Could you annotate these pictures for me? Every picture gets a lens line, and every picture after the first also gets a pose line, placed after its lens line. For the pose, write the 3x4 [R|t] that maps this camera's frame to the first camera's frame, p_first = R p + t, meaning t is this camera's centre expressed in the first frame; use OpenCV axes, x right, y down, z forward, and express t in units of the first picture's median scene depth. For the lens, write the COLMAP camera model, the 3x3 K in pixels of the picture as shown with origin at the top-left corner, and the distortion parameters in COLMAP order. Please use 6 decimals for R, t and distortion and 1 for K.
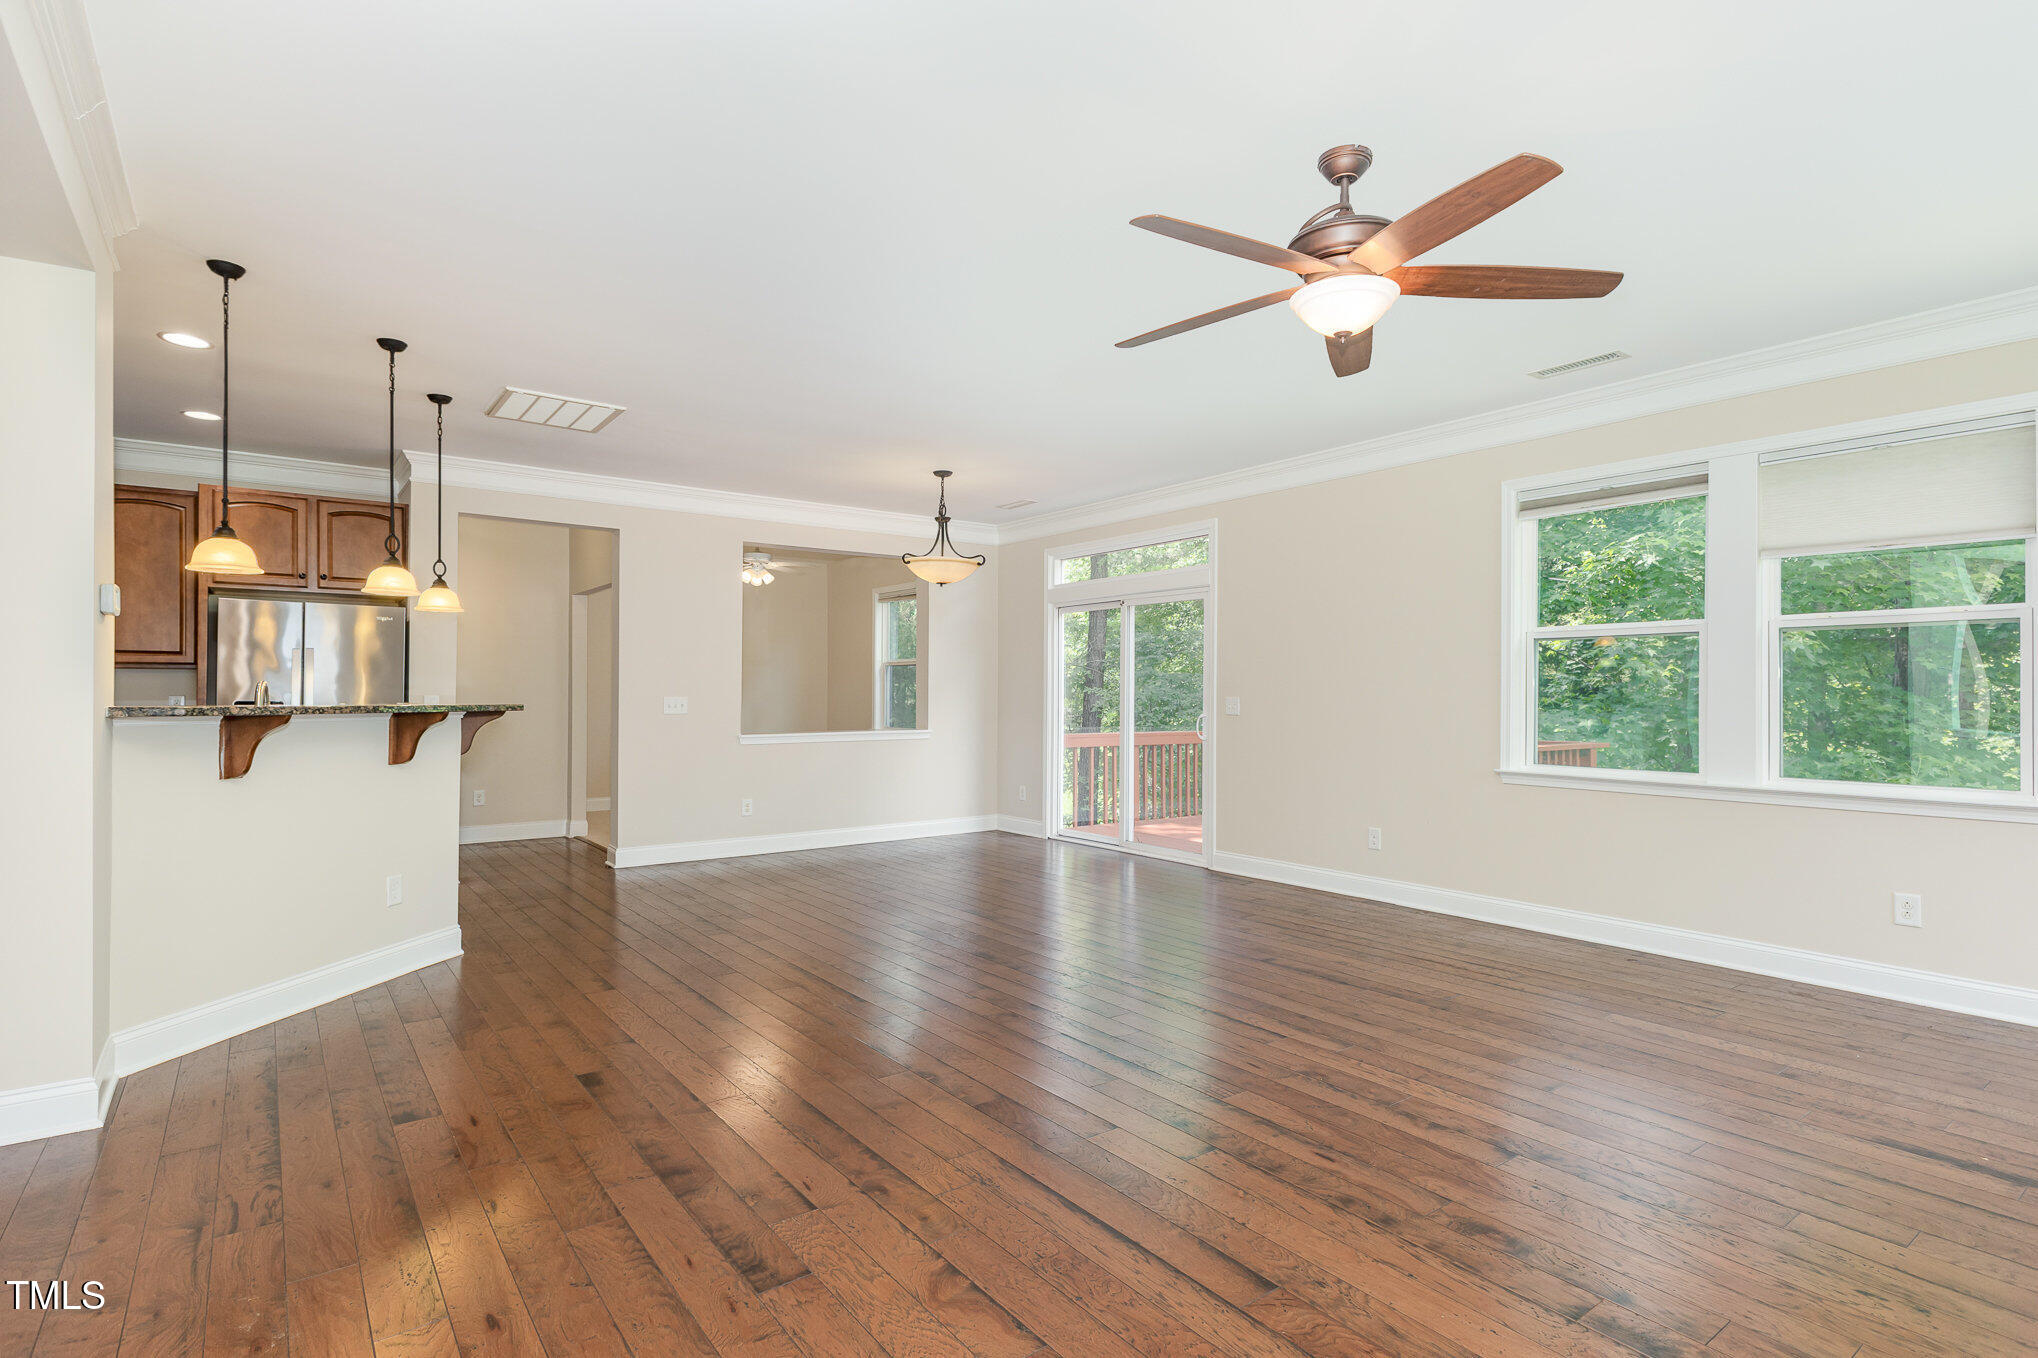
lens RADIAL K [[1005.2, 0, 1015.3], [0, 1005.2, 733.5], [0, 0, 1]] dist [0.023279, -0.010077]
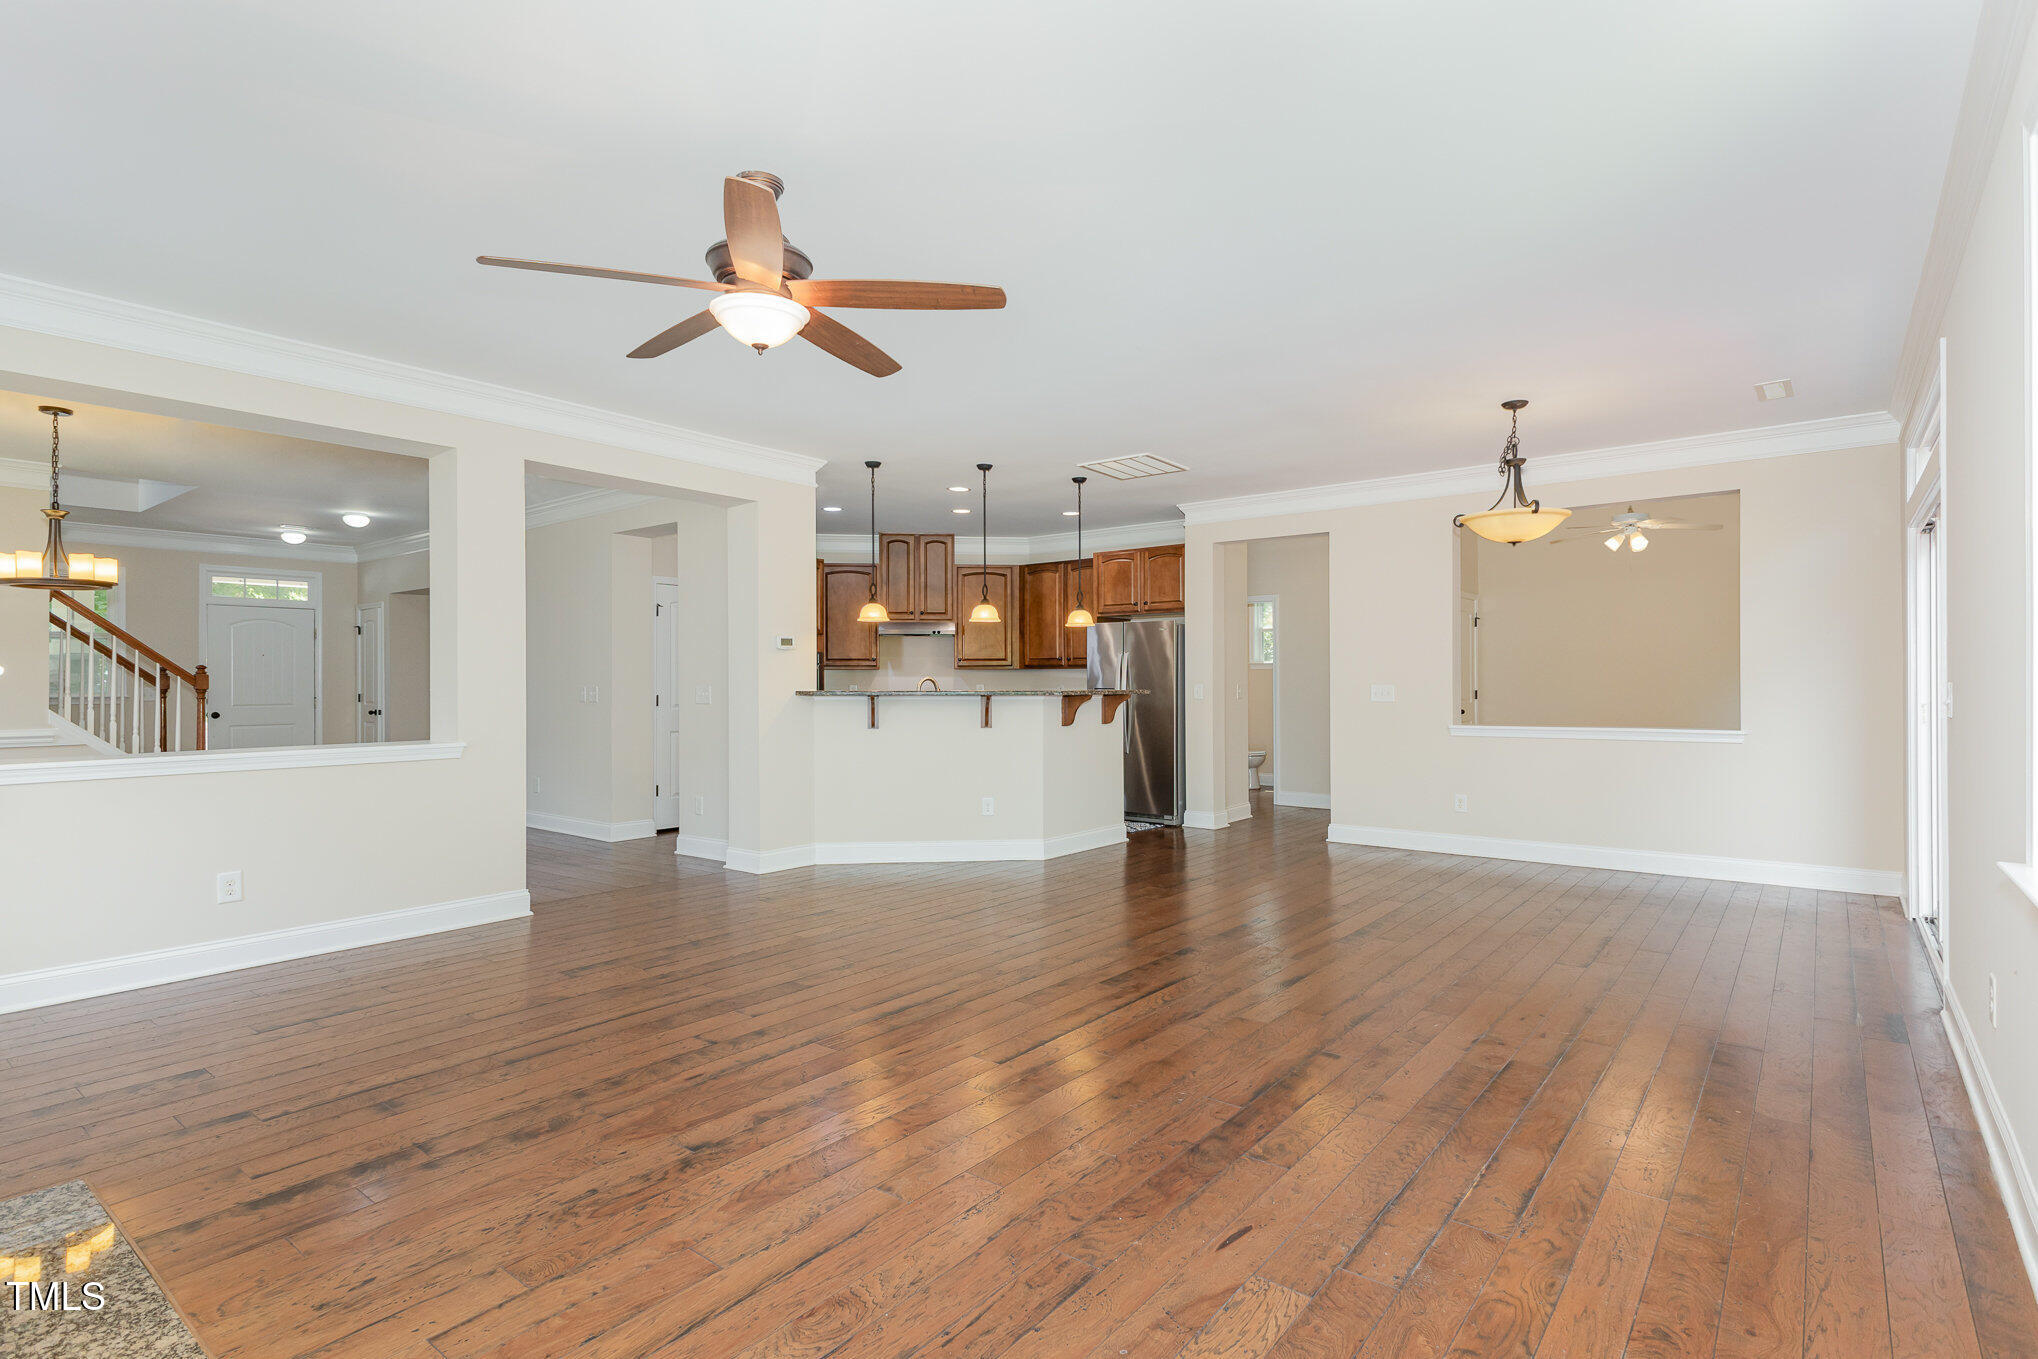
lens RADIAL K [[1012.9, 0, 1019.0], [0, 1012.9, 679.5], [0, 0, 1]] dist [0.016759, -0.000035]
pose [[0.256591, -0.007156, -0.966494, 0.965583], [-0.034758, 0.999257, -0.016627, -0.019241], [0.965895, 0.037860, 0.256151, 0.656117]]
